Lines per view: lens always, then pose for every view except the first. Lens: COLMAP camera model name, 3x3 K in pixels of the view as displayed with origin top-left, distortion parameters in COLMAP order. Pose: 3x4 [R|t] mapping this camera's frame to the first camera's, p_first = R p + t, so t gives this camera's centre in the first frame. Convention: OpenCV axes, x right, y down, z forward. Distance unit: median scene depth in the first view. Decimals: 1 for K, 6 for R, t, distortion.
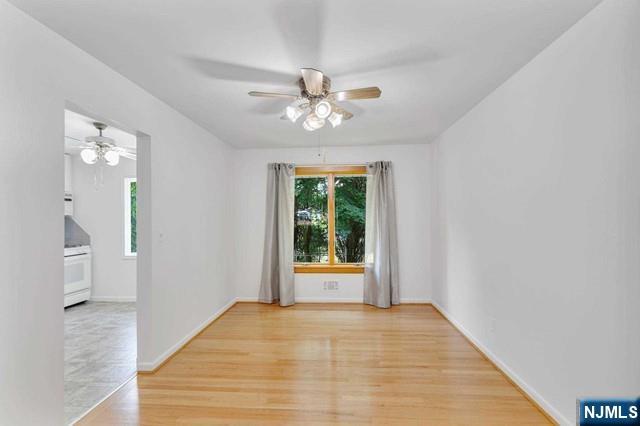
lens RADIAL K [[287.7, 0, 321.2], [0, 287.7, 214.6], [0, 0, 1]] dist [-0.000460, -0.000701]
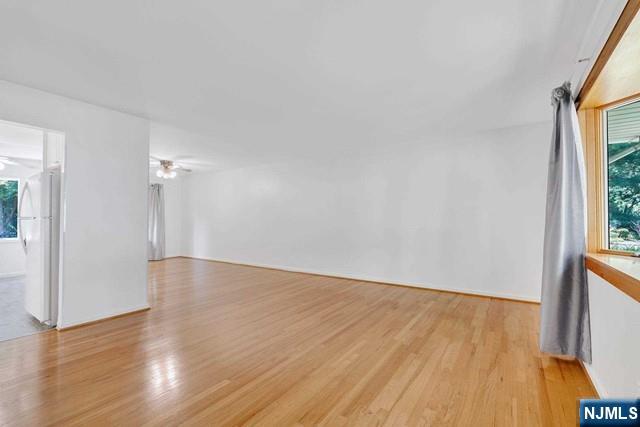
lens RADIAL K [[287.7, 0, 315.5], [0, 287.7, 213.6], [0, 0, 1]] dist [-0.000460, -0.000701]
pose [[0.520517, 0.016923, 0.853683, -0.831277], [-0.001624, 0.999821, -0.018829, 0.044320], [-0.853850, 0.008415, 0.520452, -0.843905]]
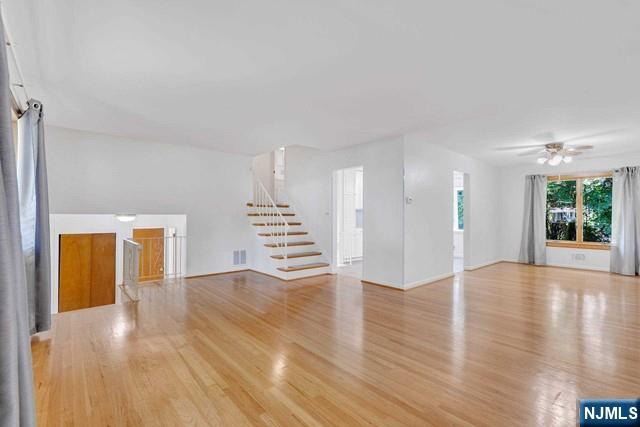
lens RADIAL K [[287.7, 0, 324.8], [0, 287.7, 215.8], [0, 0, 1]] dist [-0.000460, -0.000701]
pose [[0.710782, 0.005402, -0.703392, 0.145358], [-0.001702, 0.999981, 0.005960, 0.036722], [0.703410, -0.003039, 0.710778, -0.920092]]
